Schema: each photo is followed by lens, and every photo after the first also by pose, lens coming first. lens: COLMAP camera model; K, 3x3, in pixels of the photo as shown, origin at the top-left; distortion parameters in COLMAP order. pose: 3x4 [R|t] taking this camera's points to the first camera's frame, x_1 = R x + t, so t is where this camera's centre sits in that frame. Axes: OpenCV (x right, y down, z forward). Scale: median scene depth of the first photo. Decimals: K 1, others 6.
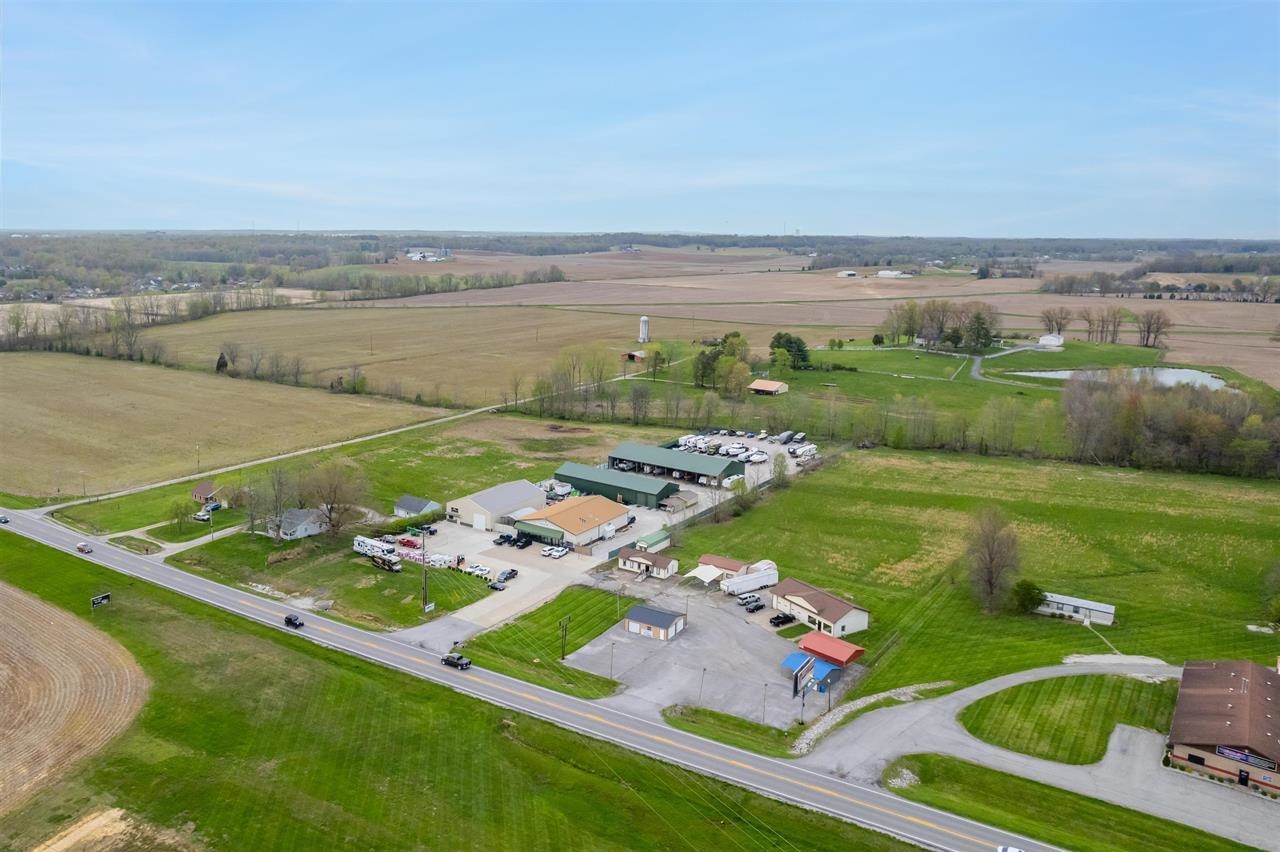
lens RADIAL K [[931.0, 0, 558.8], [0, 931.0, 367.8], [0, 0, 1]] dist [-0.050611, 0.044888]
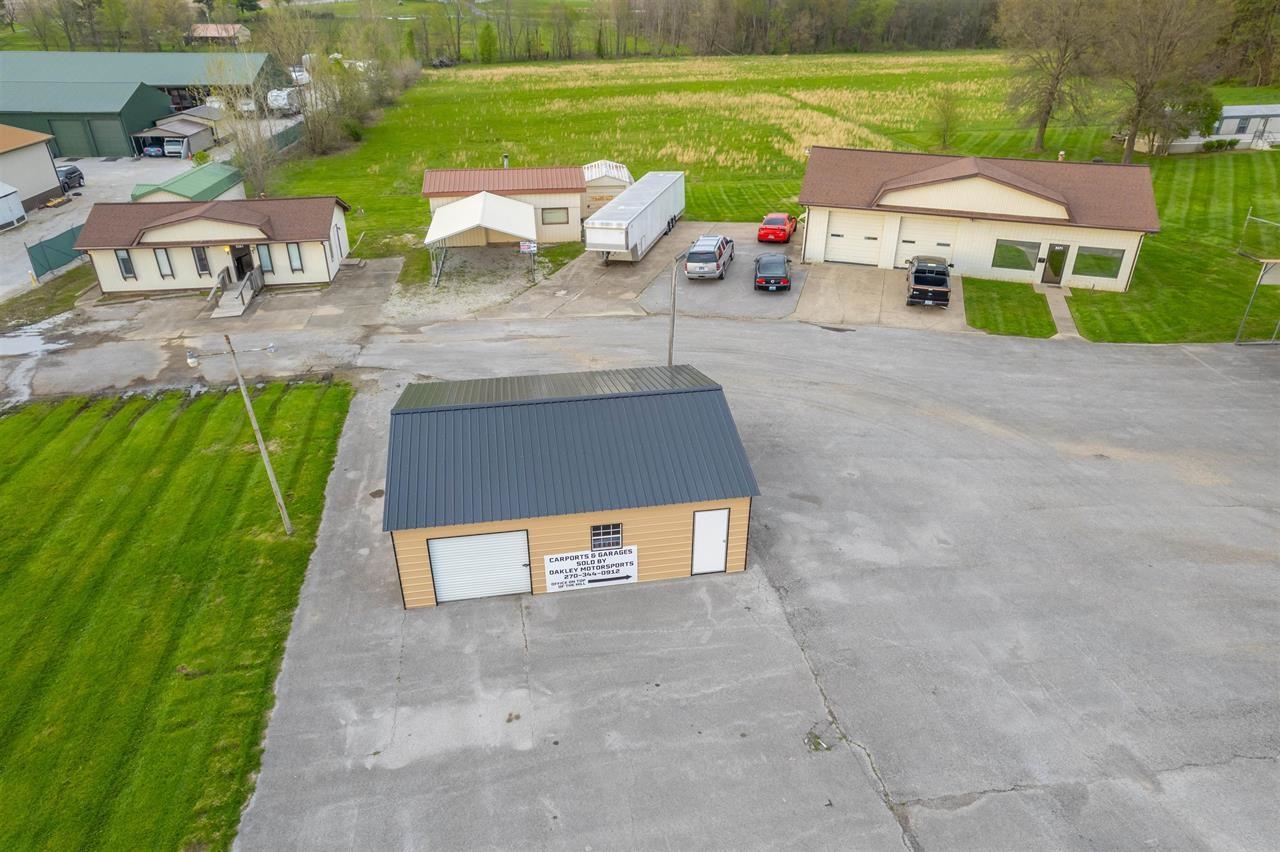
lens RADIAL K [[820.1, 0, 643.3], [0, 820.1, 430.6], [0, 0, 1]] dist [-0.048835, 0.032555]
pose [[0.723405, -0.338259, 0.601886, 0.024039], [0.106157, 0.915890, 0.387139, 0.156671], [-0.682214, -0.216164, 0.698468, 0.649094]]
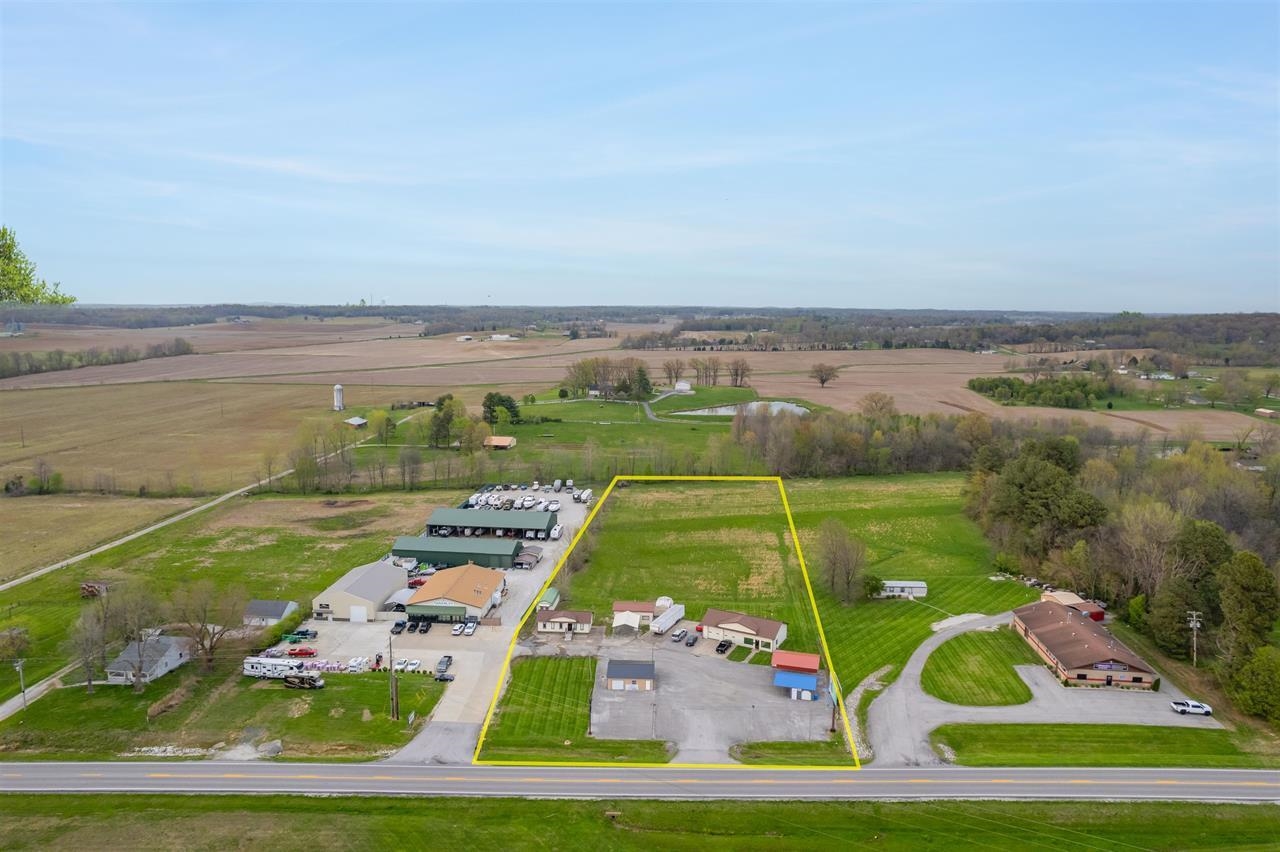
lens RADIAL K [[820.1, 0, 642.7], [0, 820.1, 422.0], [0, 0, 1]] dist [-0.048835, 0.032555]
pose [[0.847341, -0.077677, 0.525337, -0.250791], [0.077534, 0.996740, 0.022322, -0.021423], [-0.525358, 0.021817, 0.850601, 0.147725]]
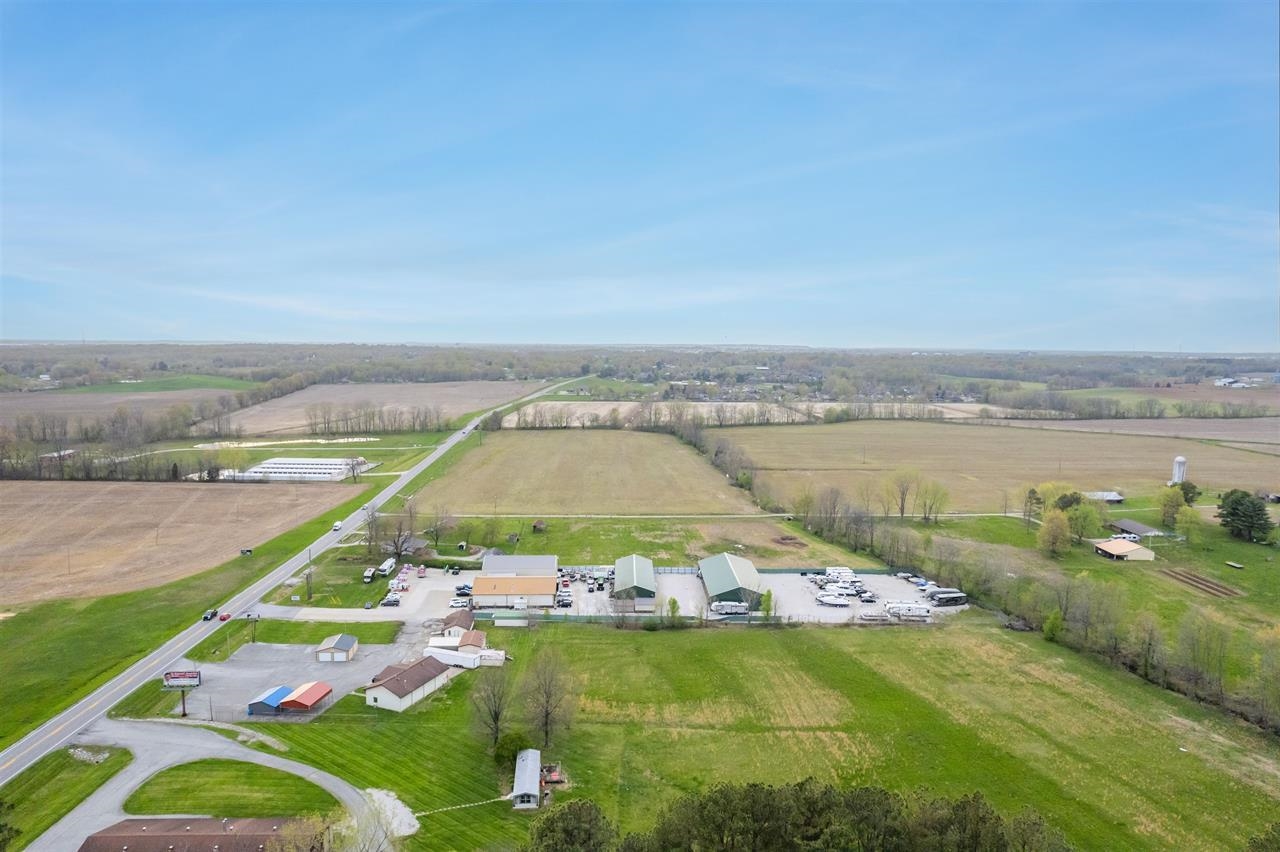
lens RADIAL K [[820.1, 0, 642.8], [0, 820.1, 424.3], [0, 0, 1]] dist [-0.048835, 0.032555]
pose [[0.626611, 0.073334, -0.775874, 0.893599], [-0.118386, 0.992966, -0.001758, -0.064328], [0.770288, 0.092954, 0.630885, 0.419247]]
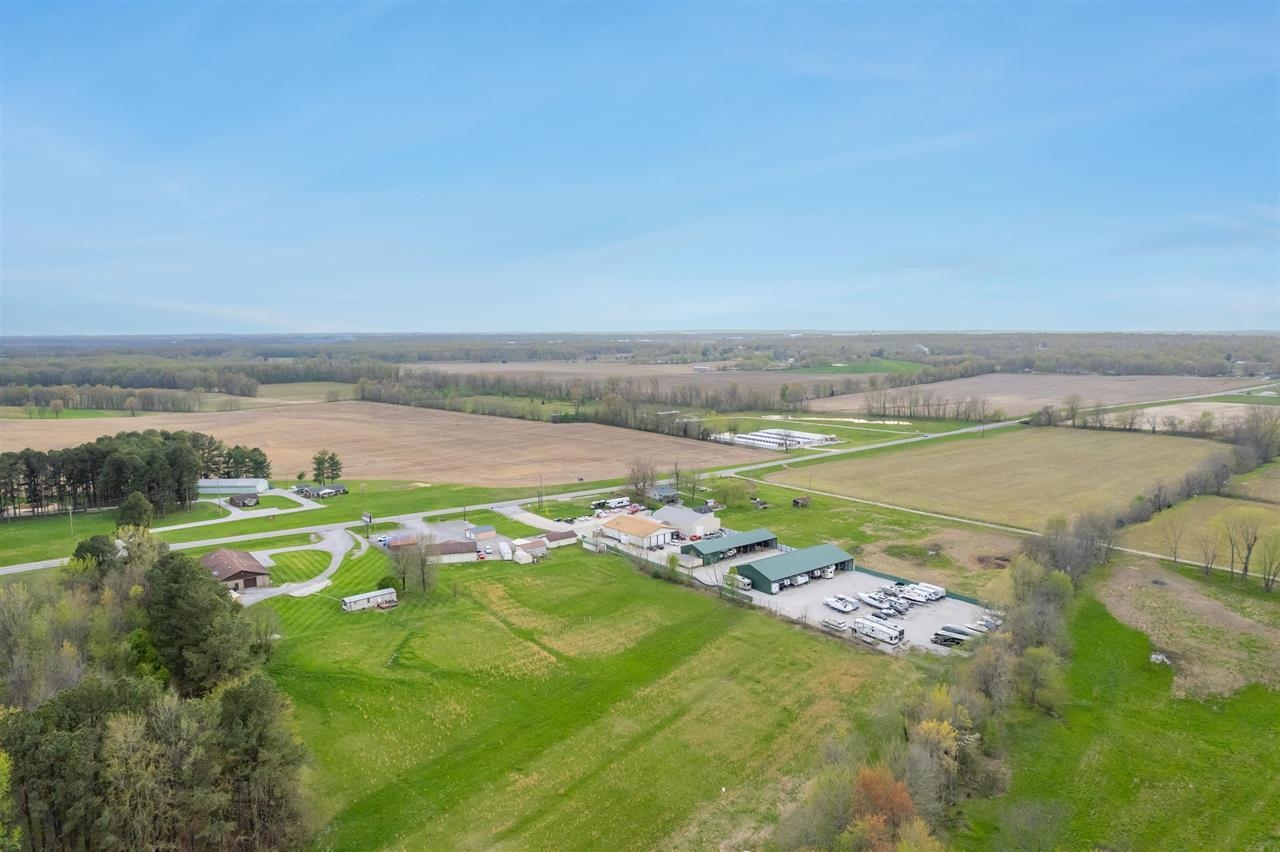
lens RADIAL K [[820.1, 0, 638.4], [0, 820.1, 427.2], [0, 0, 1]] dist [-0.048835, 0.032555]
pose [[-0.254334, 0.105374, -0.961359, 1.222569], [-0.141972, 0.979209, 0.144890, -0.183224], [0.956639, 0.173337, -0.234086, 1.228521]]
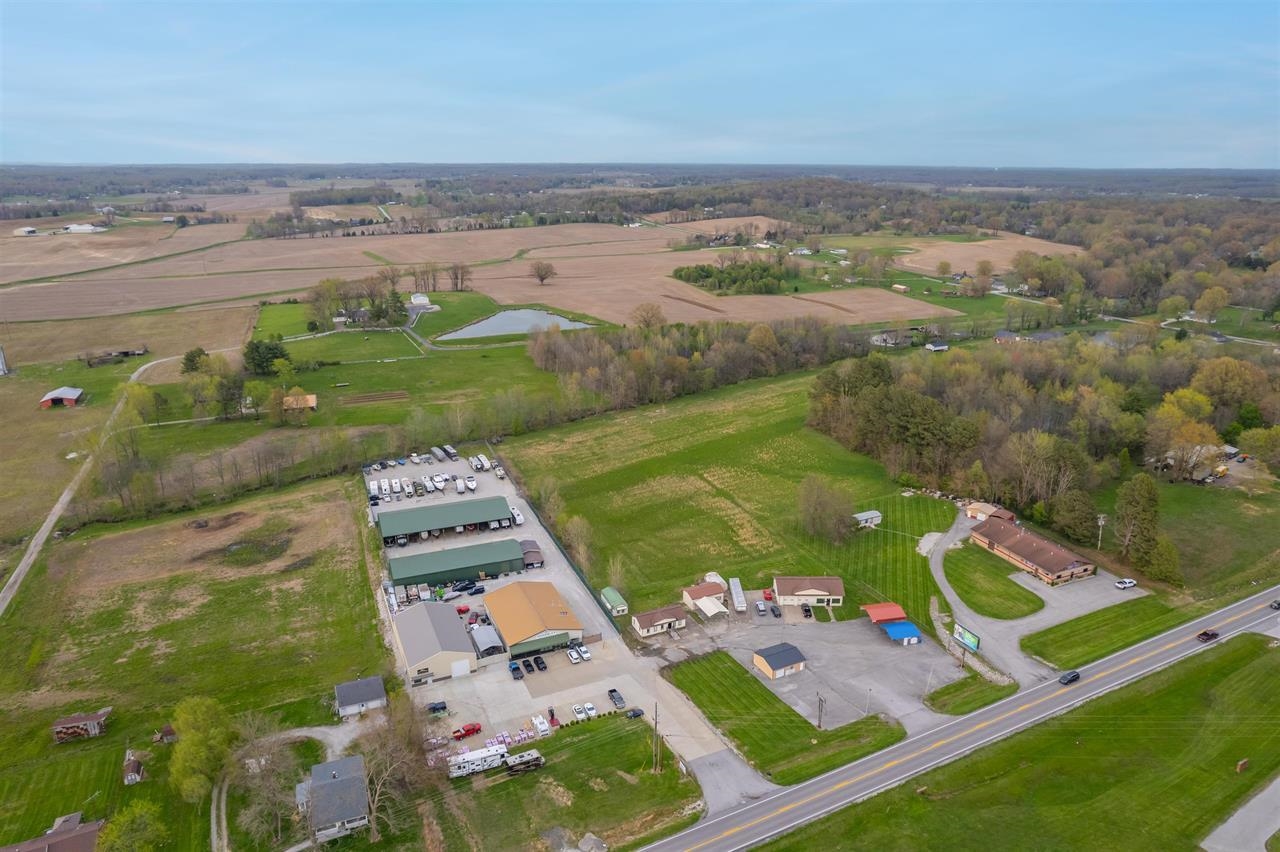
lens RADIAL K [[820.1, 0, 642.6], [0, 820.1, 428.8], [0, 0, 1]] dist [-0.048835, 0.032555]
pose [[0.495692, -0.279084, 0.822437, -0.558114], [0.126737, 0.960071, 0.249402, -0.218317], [-0.859202, -0.019394, 0.511270, 0.446348]]
